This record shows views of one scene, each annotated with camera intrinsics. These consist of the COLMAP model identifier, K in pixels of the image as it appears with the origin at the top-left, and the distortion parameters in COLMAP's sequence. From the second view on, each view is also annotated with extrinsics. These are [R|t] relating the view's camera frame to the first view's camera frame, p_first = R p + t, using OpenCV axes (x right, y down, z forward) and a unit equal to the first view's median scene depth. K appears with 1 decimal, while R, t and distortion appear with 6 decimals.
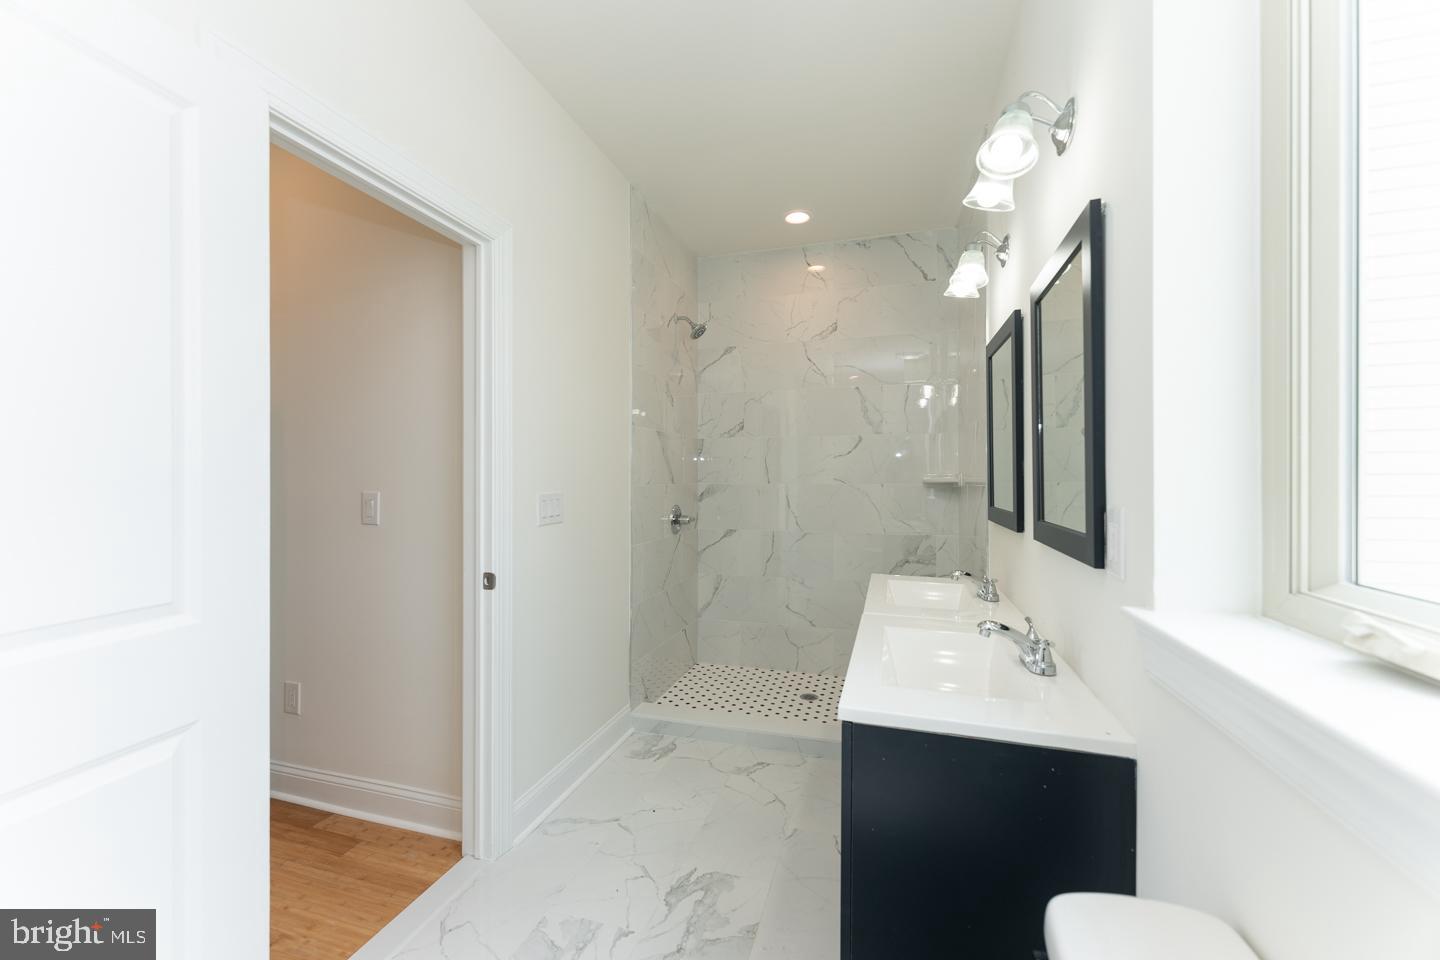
lens RADIAL K [[576.9, 0, 713.9], [0, 576.9, 479.3], [0, 0, 1]] dist [0.000601, -0.000262]
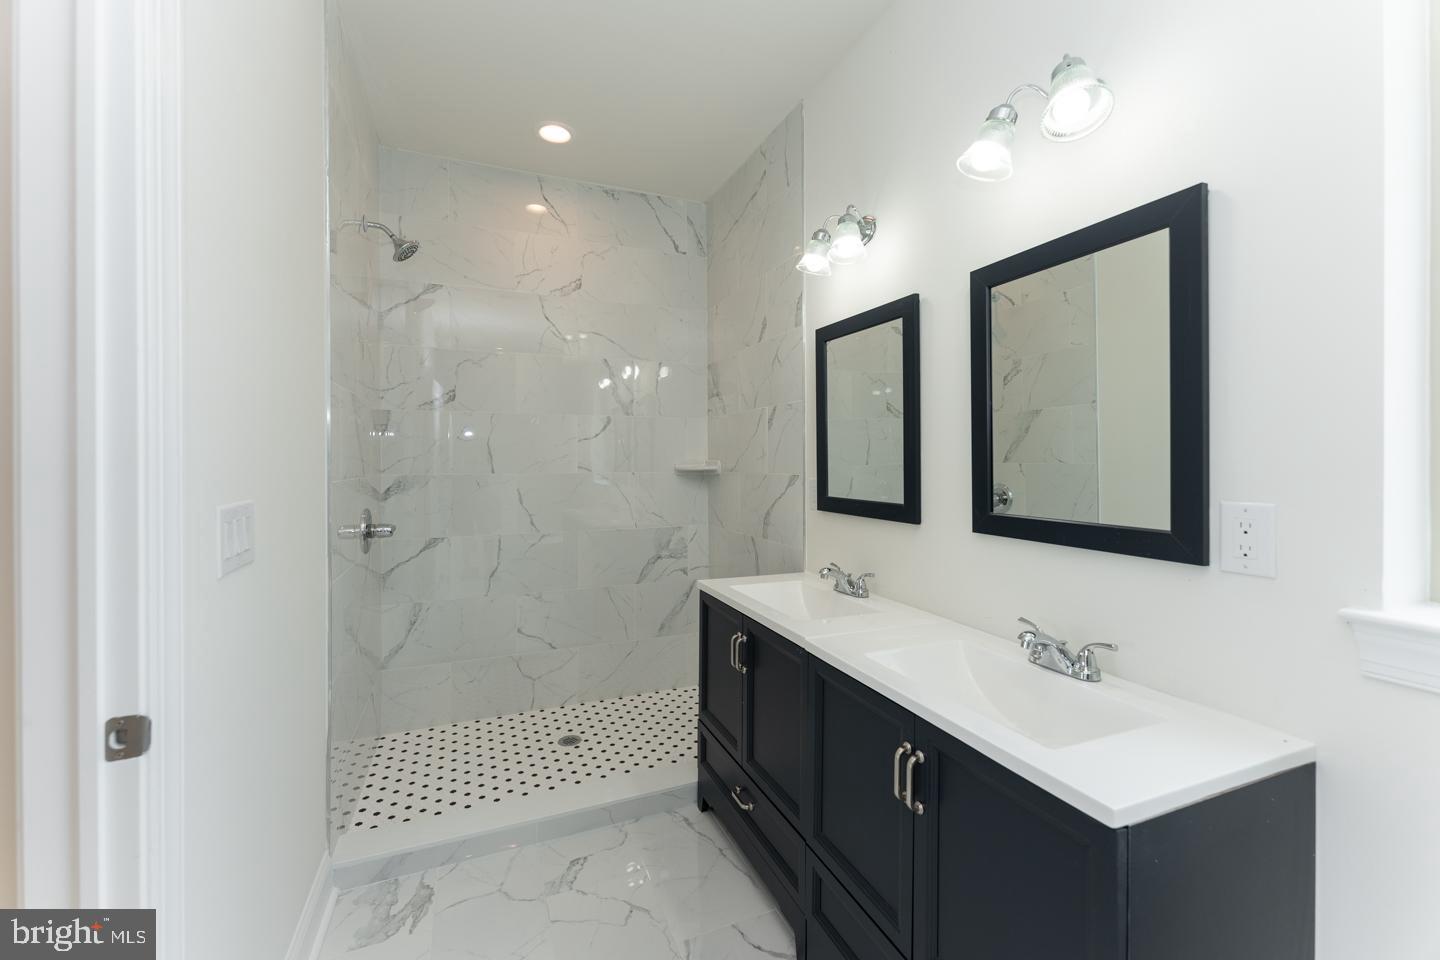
lens RADIAL K [[582.5, 0, 709.2], [0, 582.5, 464.7], [0, 0, 1]] dist [0.002310, -0.000214]
pose [[0.770798, -0.005467, 0.637057, -0.190687], [0.003546, 0.999985, 0.004291, -0.007076], [-0.637070, -0.001049, 0.770805, 0.245786]]
